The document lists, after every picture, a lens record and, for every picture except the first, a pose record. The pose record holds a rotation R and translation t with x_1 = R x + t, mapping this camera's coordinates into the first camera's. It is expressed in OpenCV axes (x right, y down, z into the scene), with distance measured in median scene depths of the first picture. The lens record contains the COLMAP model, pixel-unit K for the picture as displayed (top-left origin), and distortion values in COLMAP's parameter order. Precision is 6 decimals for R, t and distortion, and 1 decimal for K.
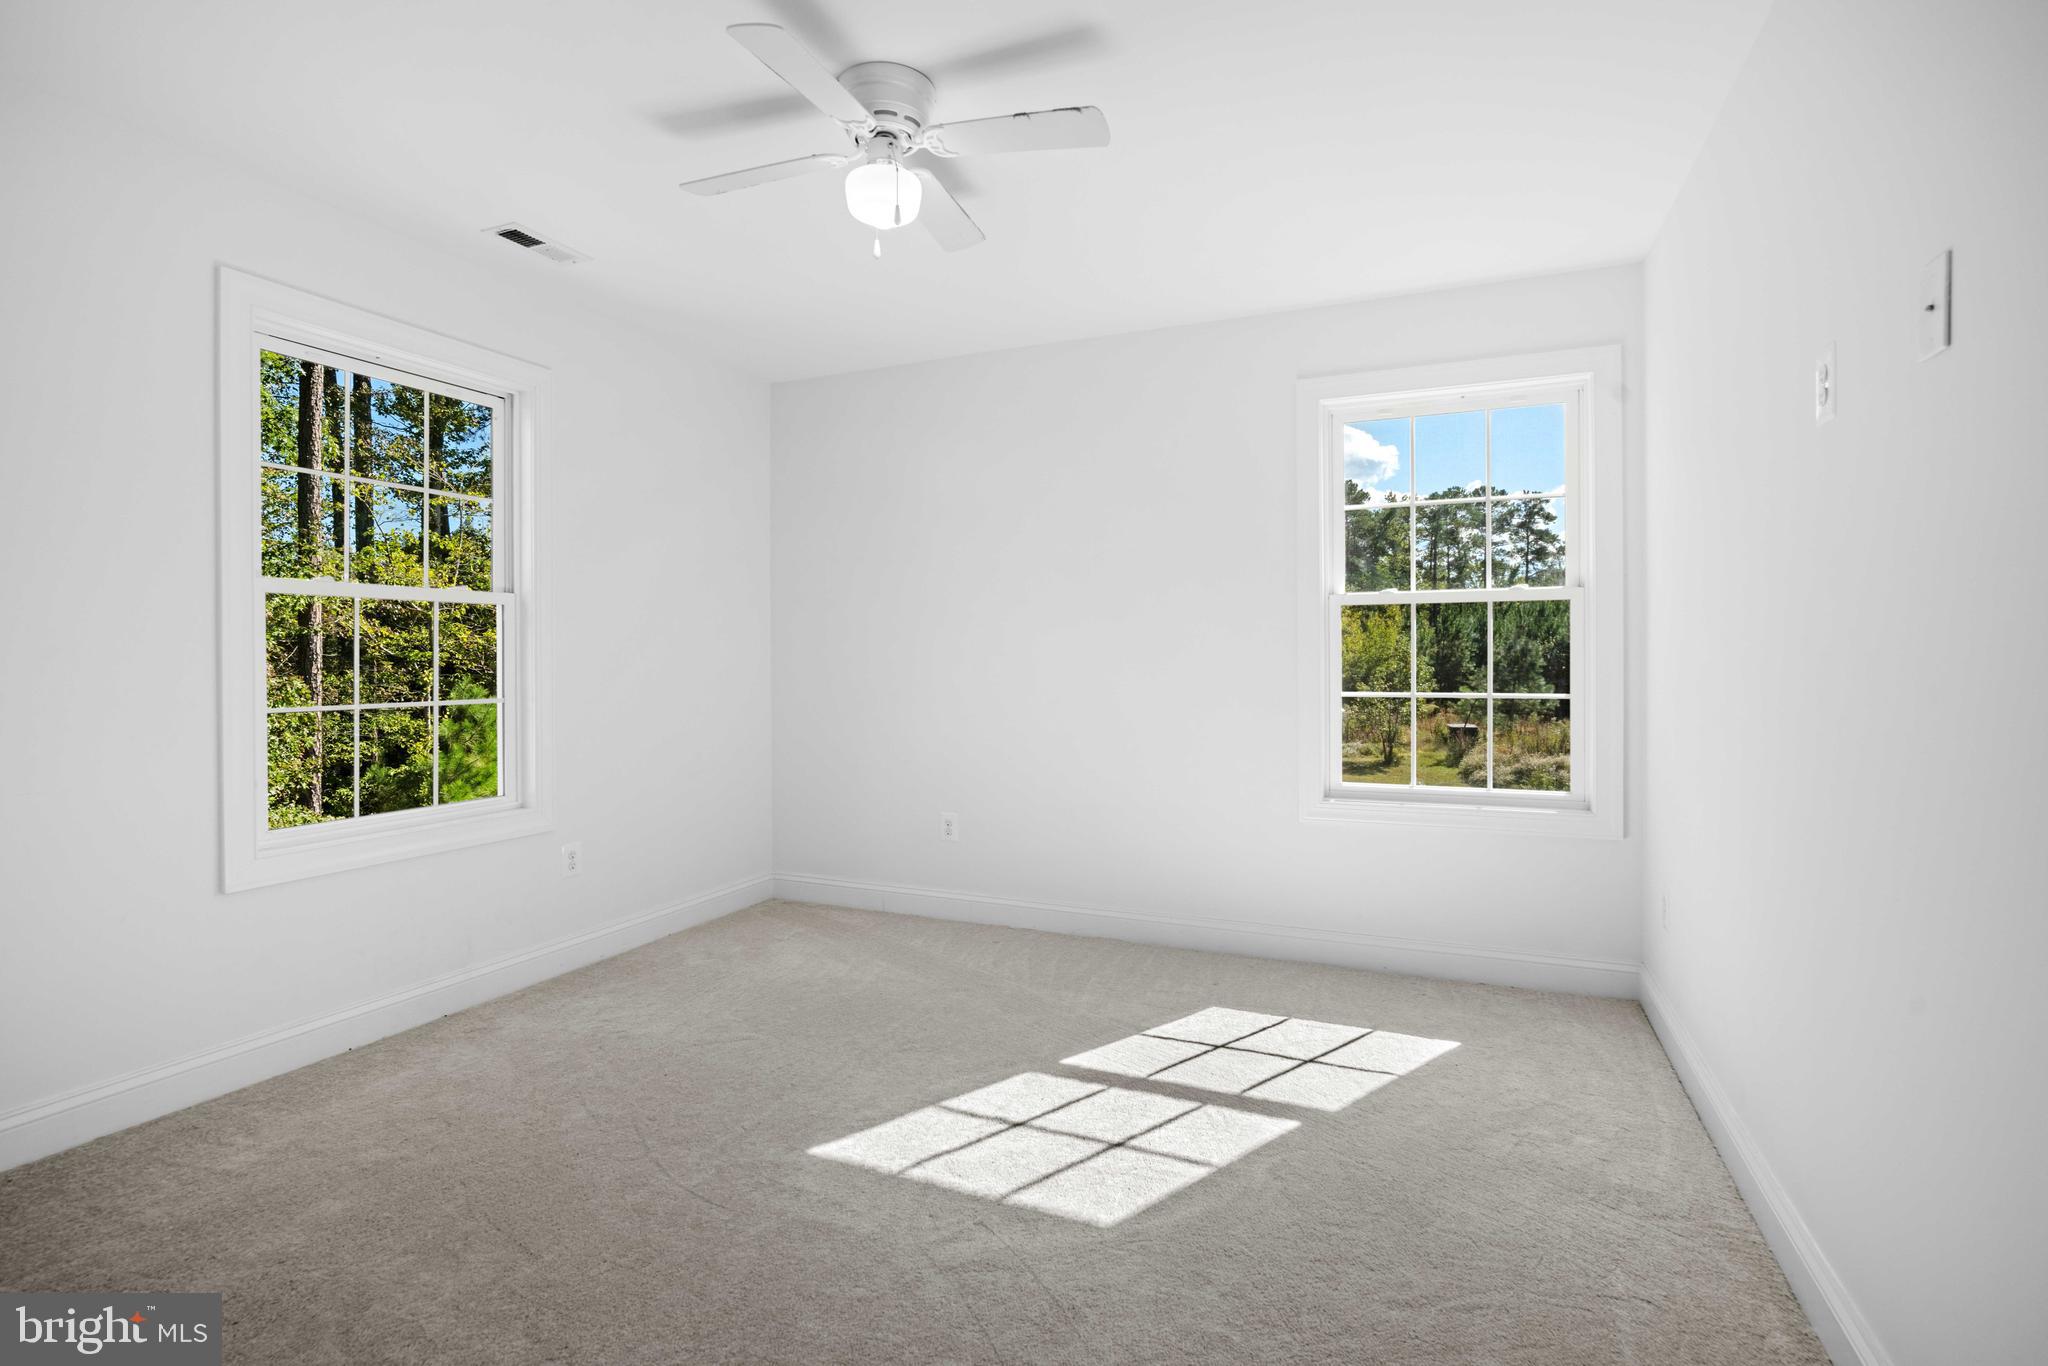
lens RADIAL K [[976.1, 0, 1023.2], [0, 976.1, 643.6], [0, 0, 1]] dist [0.000037, -0.000048]
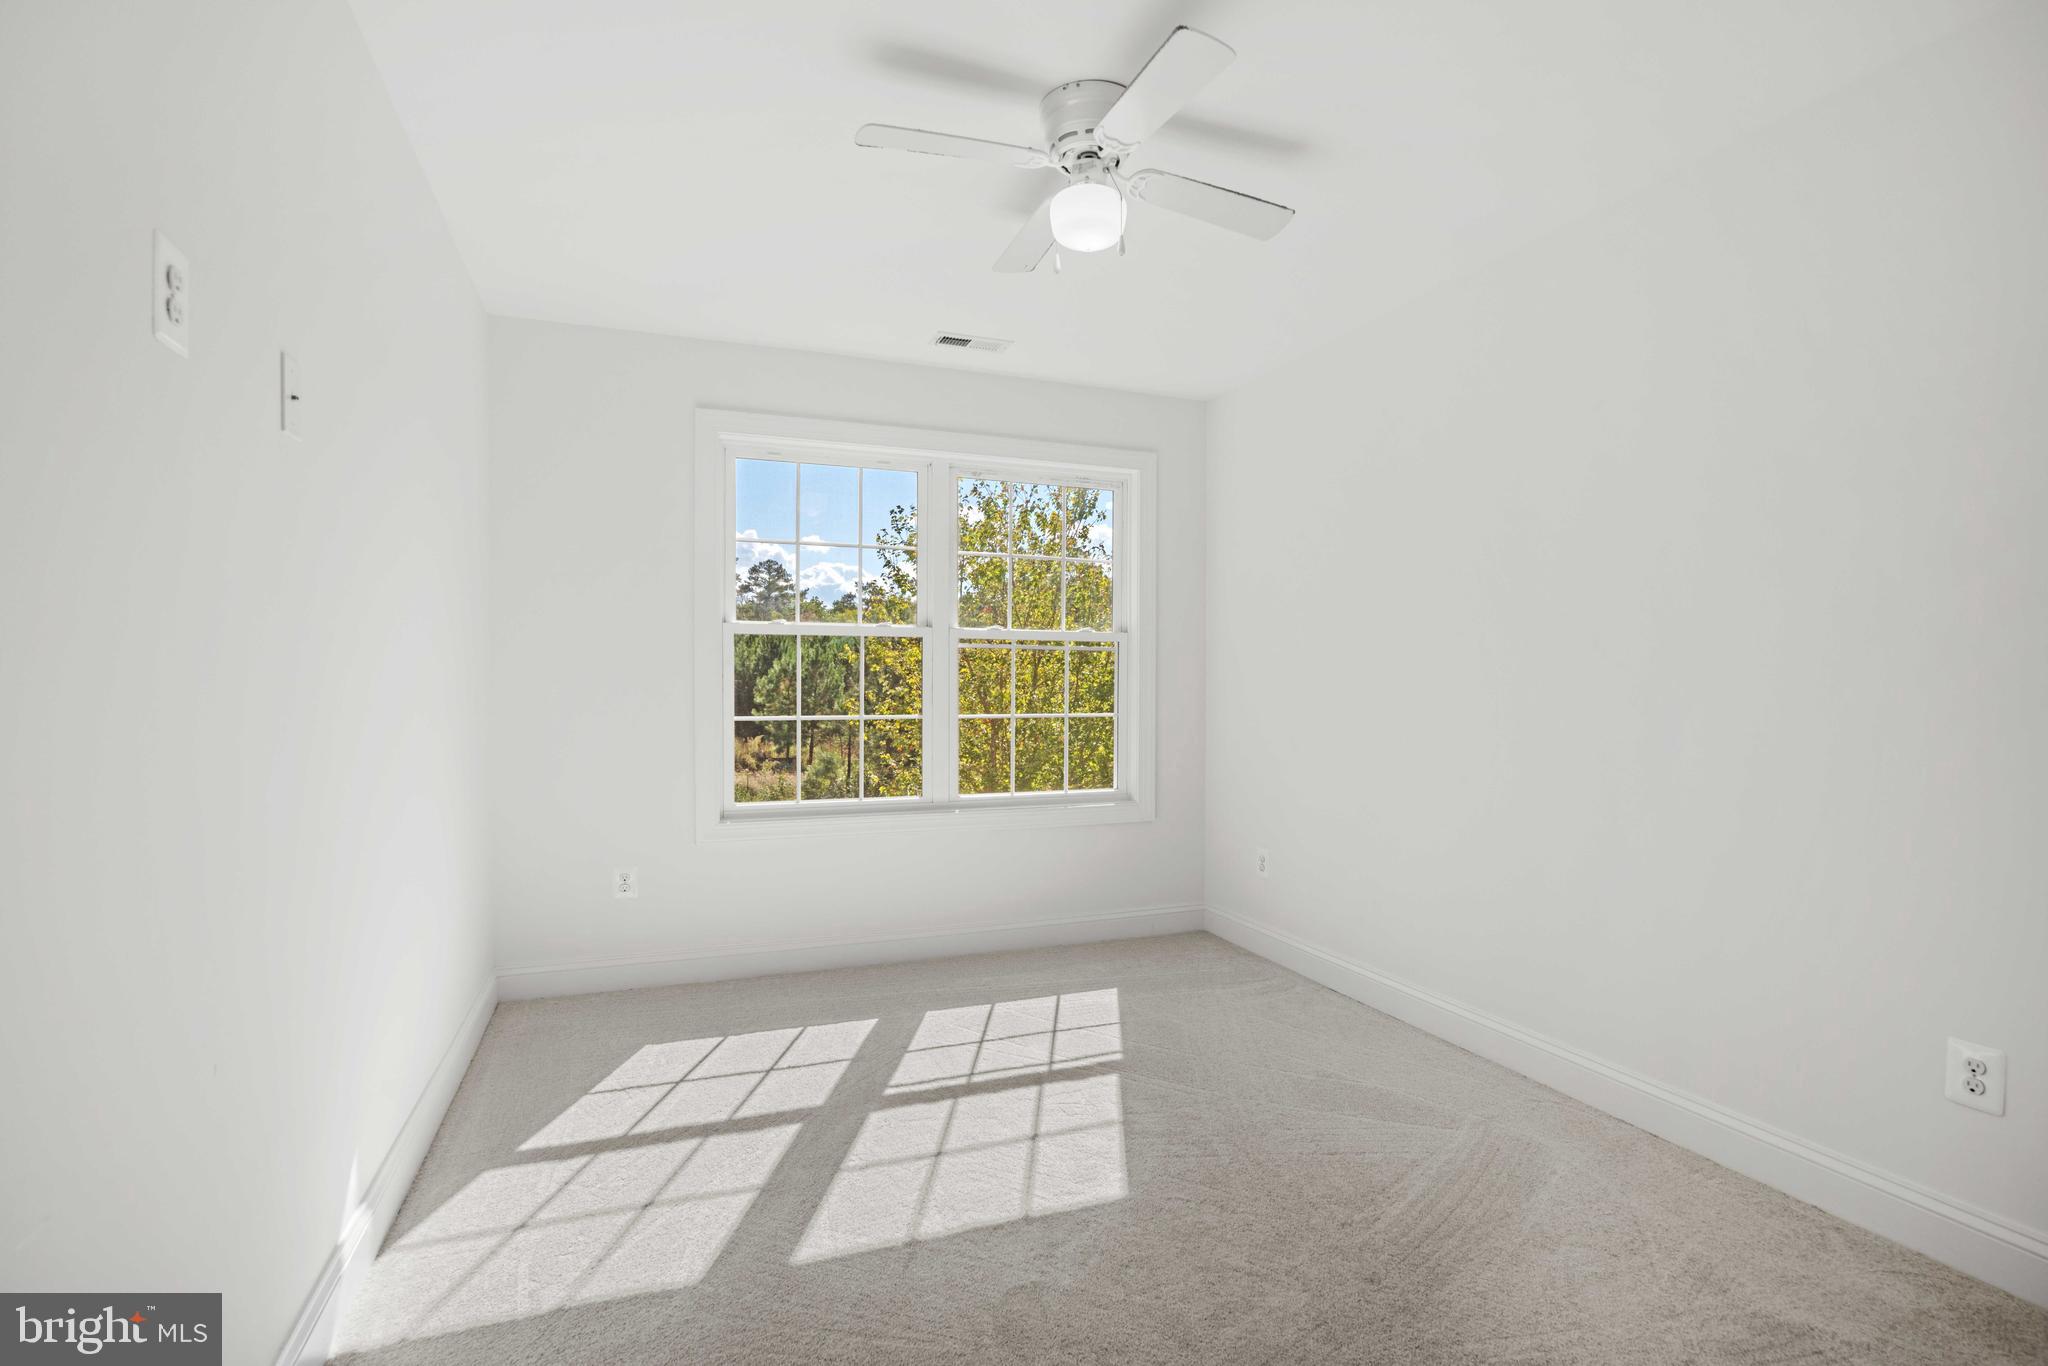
lens RADIAL K [[950.2, 0, 1024.0], [0, 950.2, 683.0], [0, 0, 1]] dist [-0.029005, 0.000043]
pose [[0.709506, 0.001774, 0.704697, -0.271640], [-0.012161, 0.999879, 0.009727, 0.000512], [-0.704595, -0.015471, 0.709441, 0.116515]]
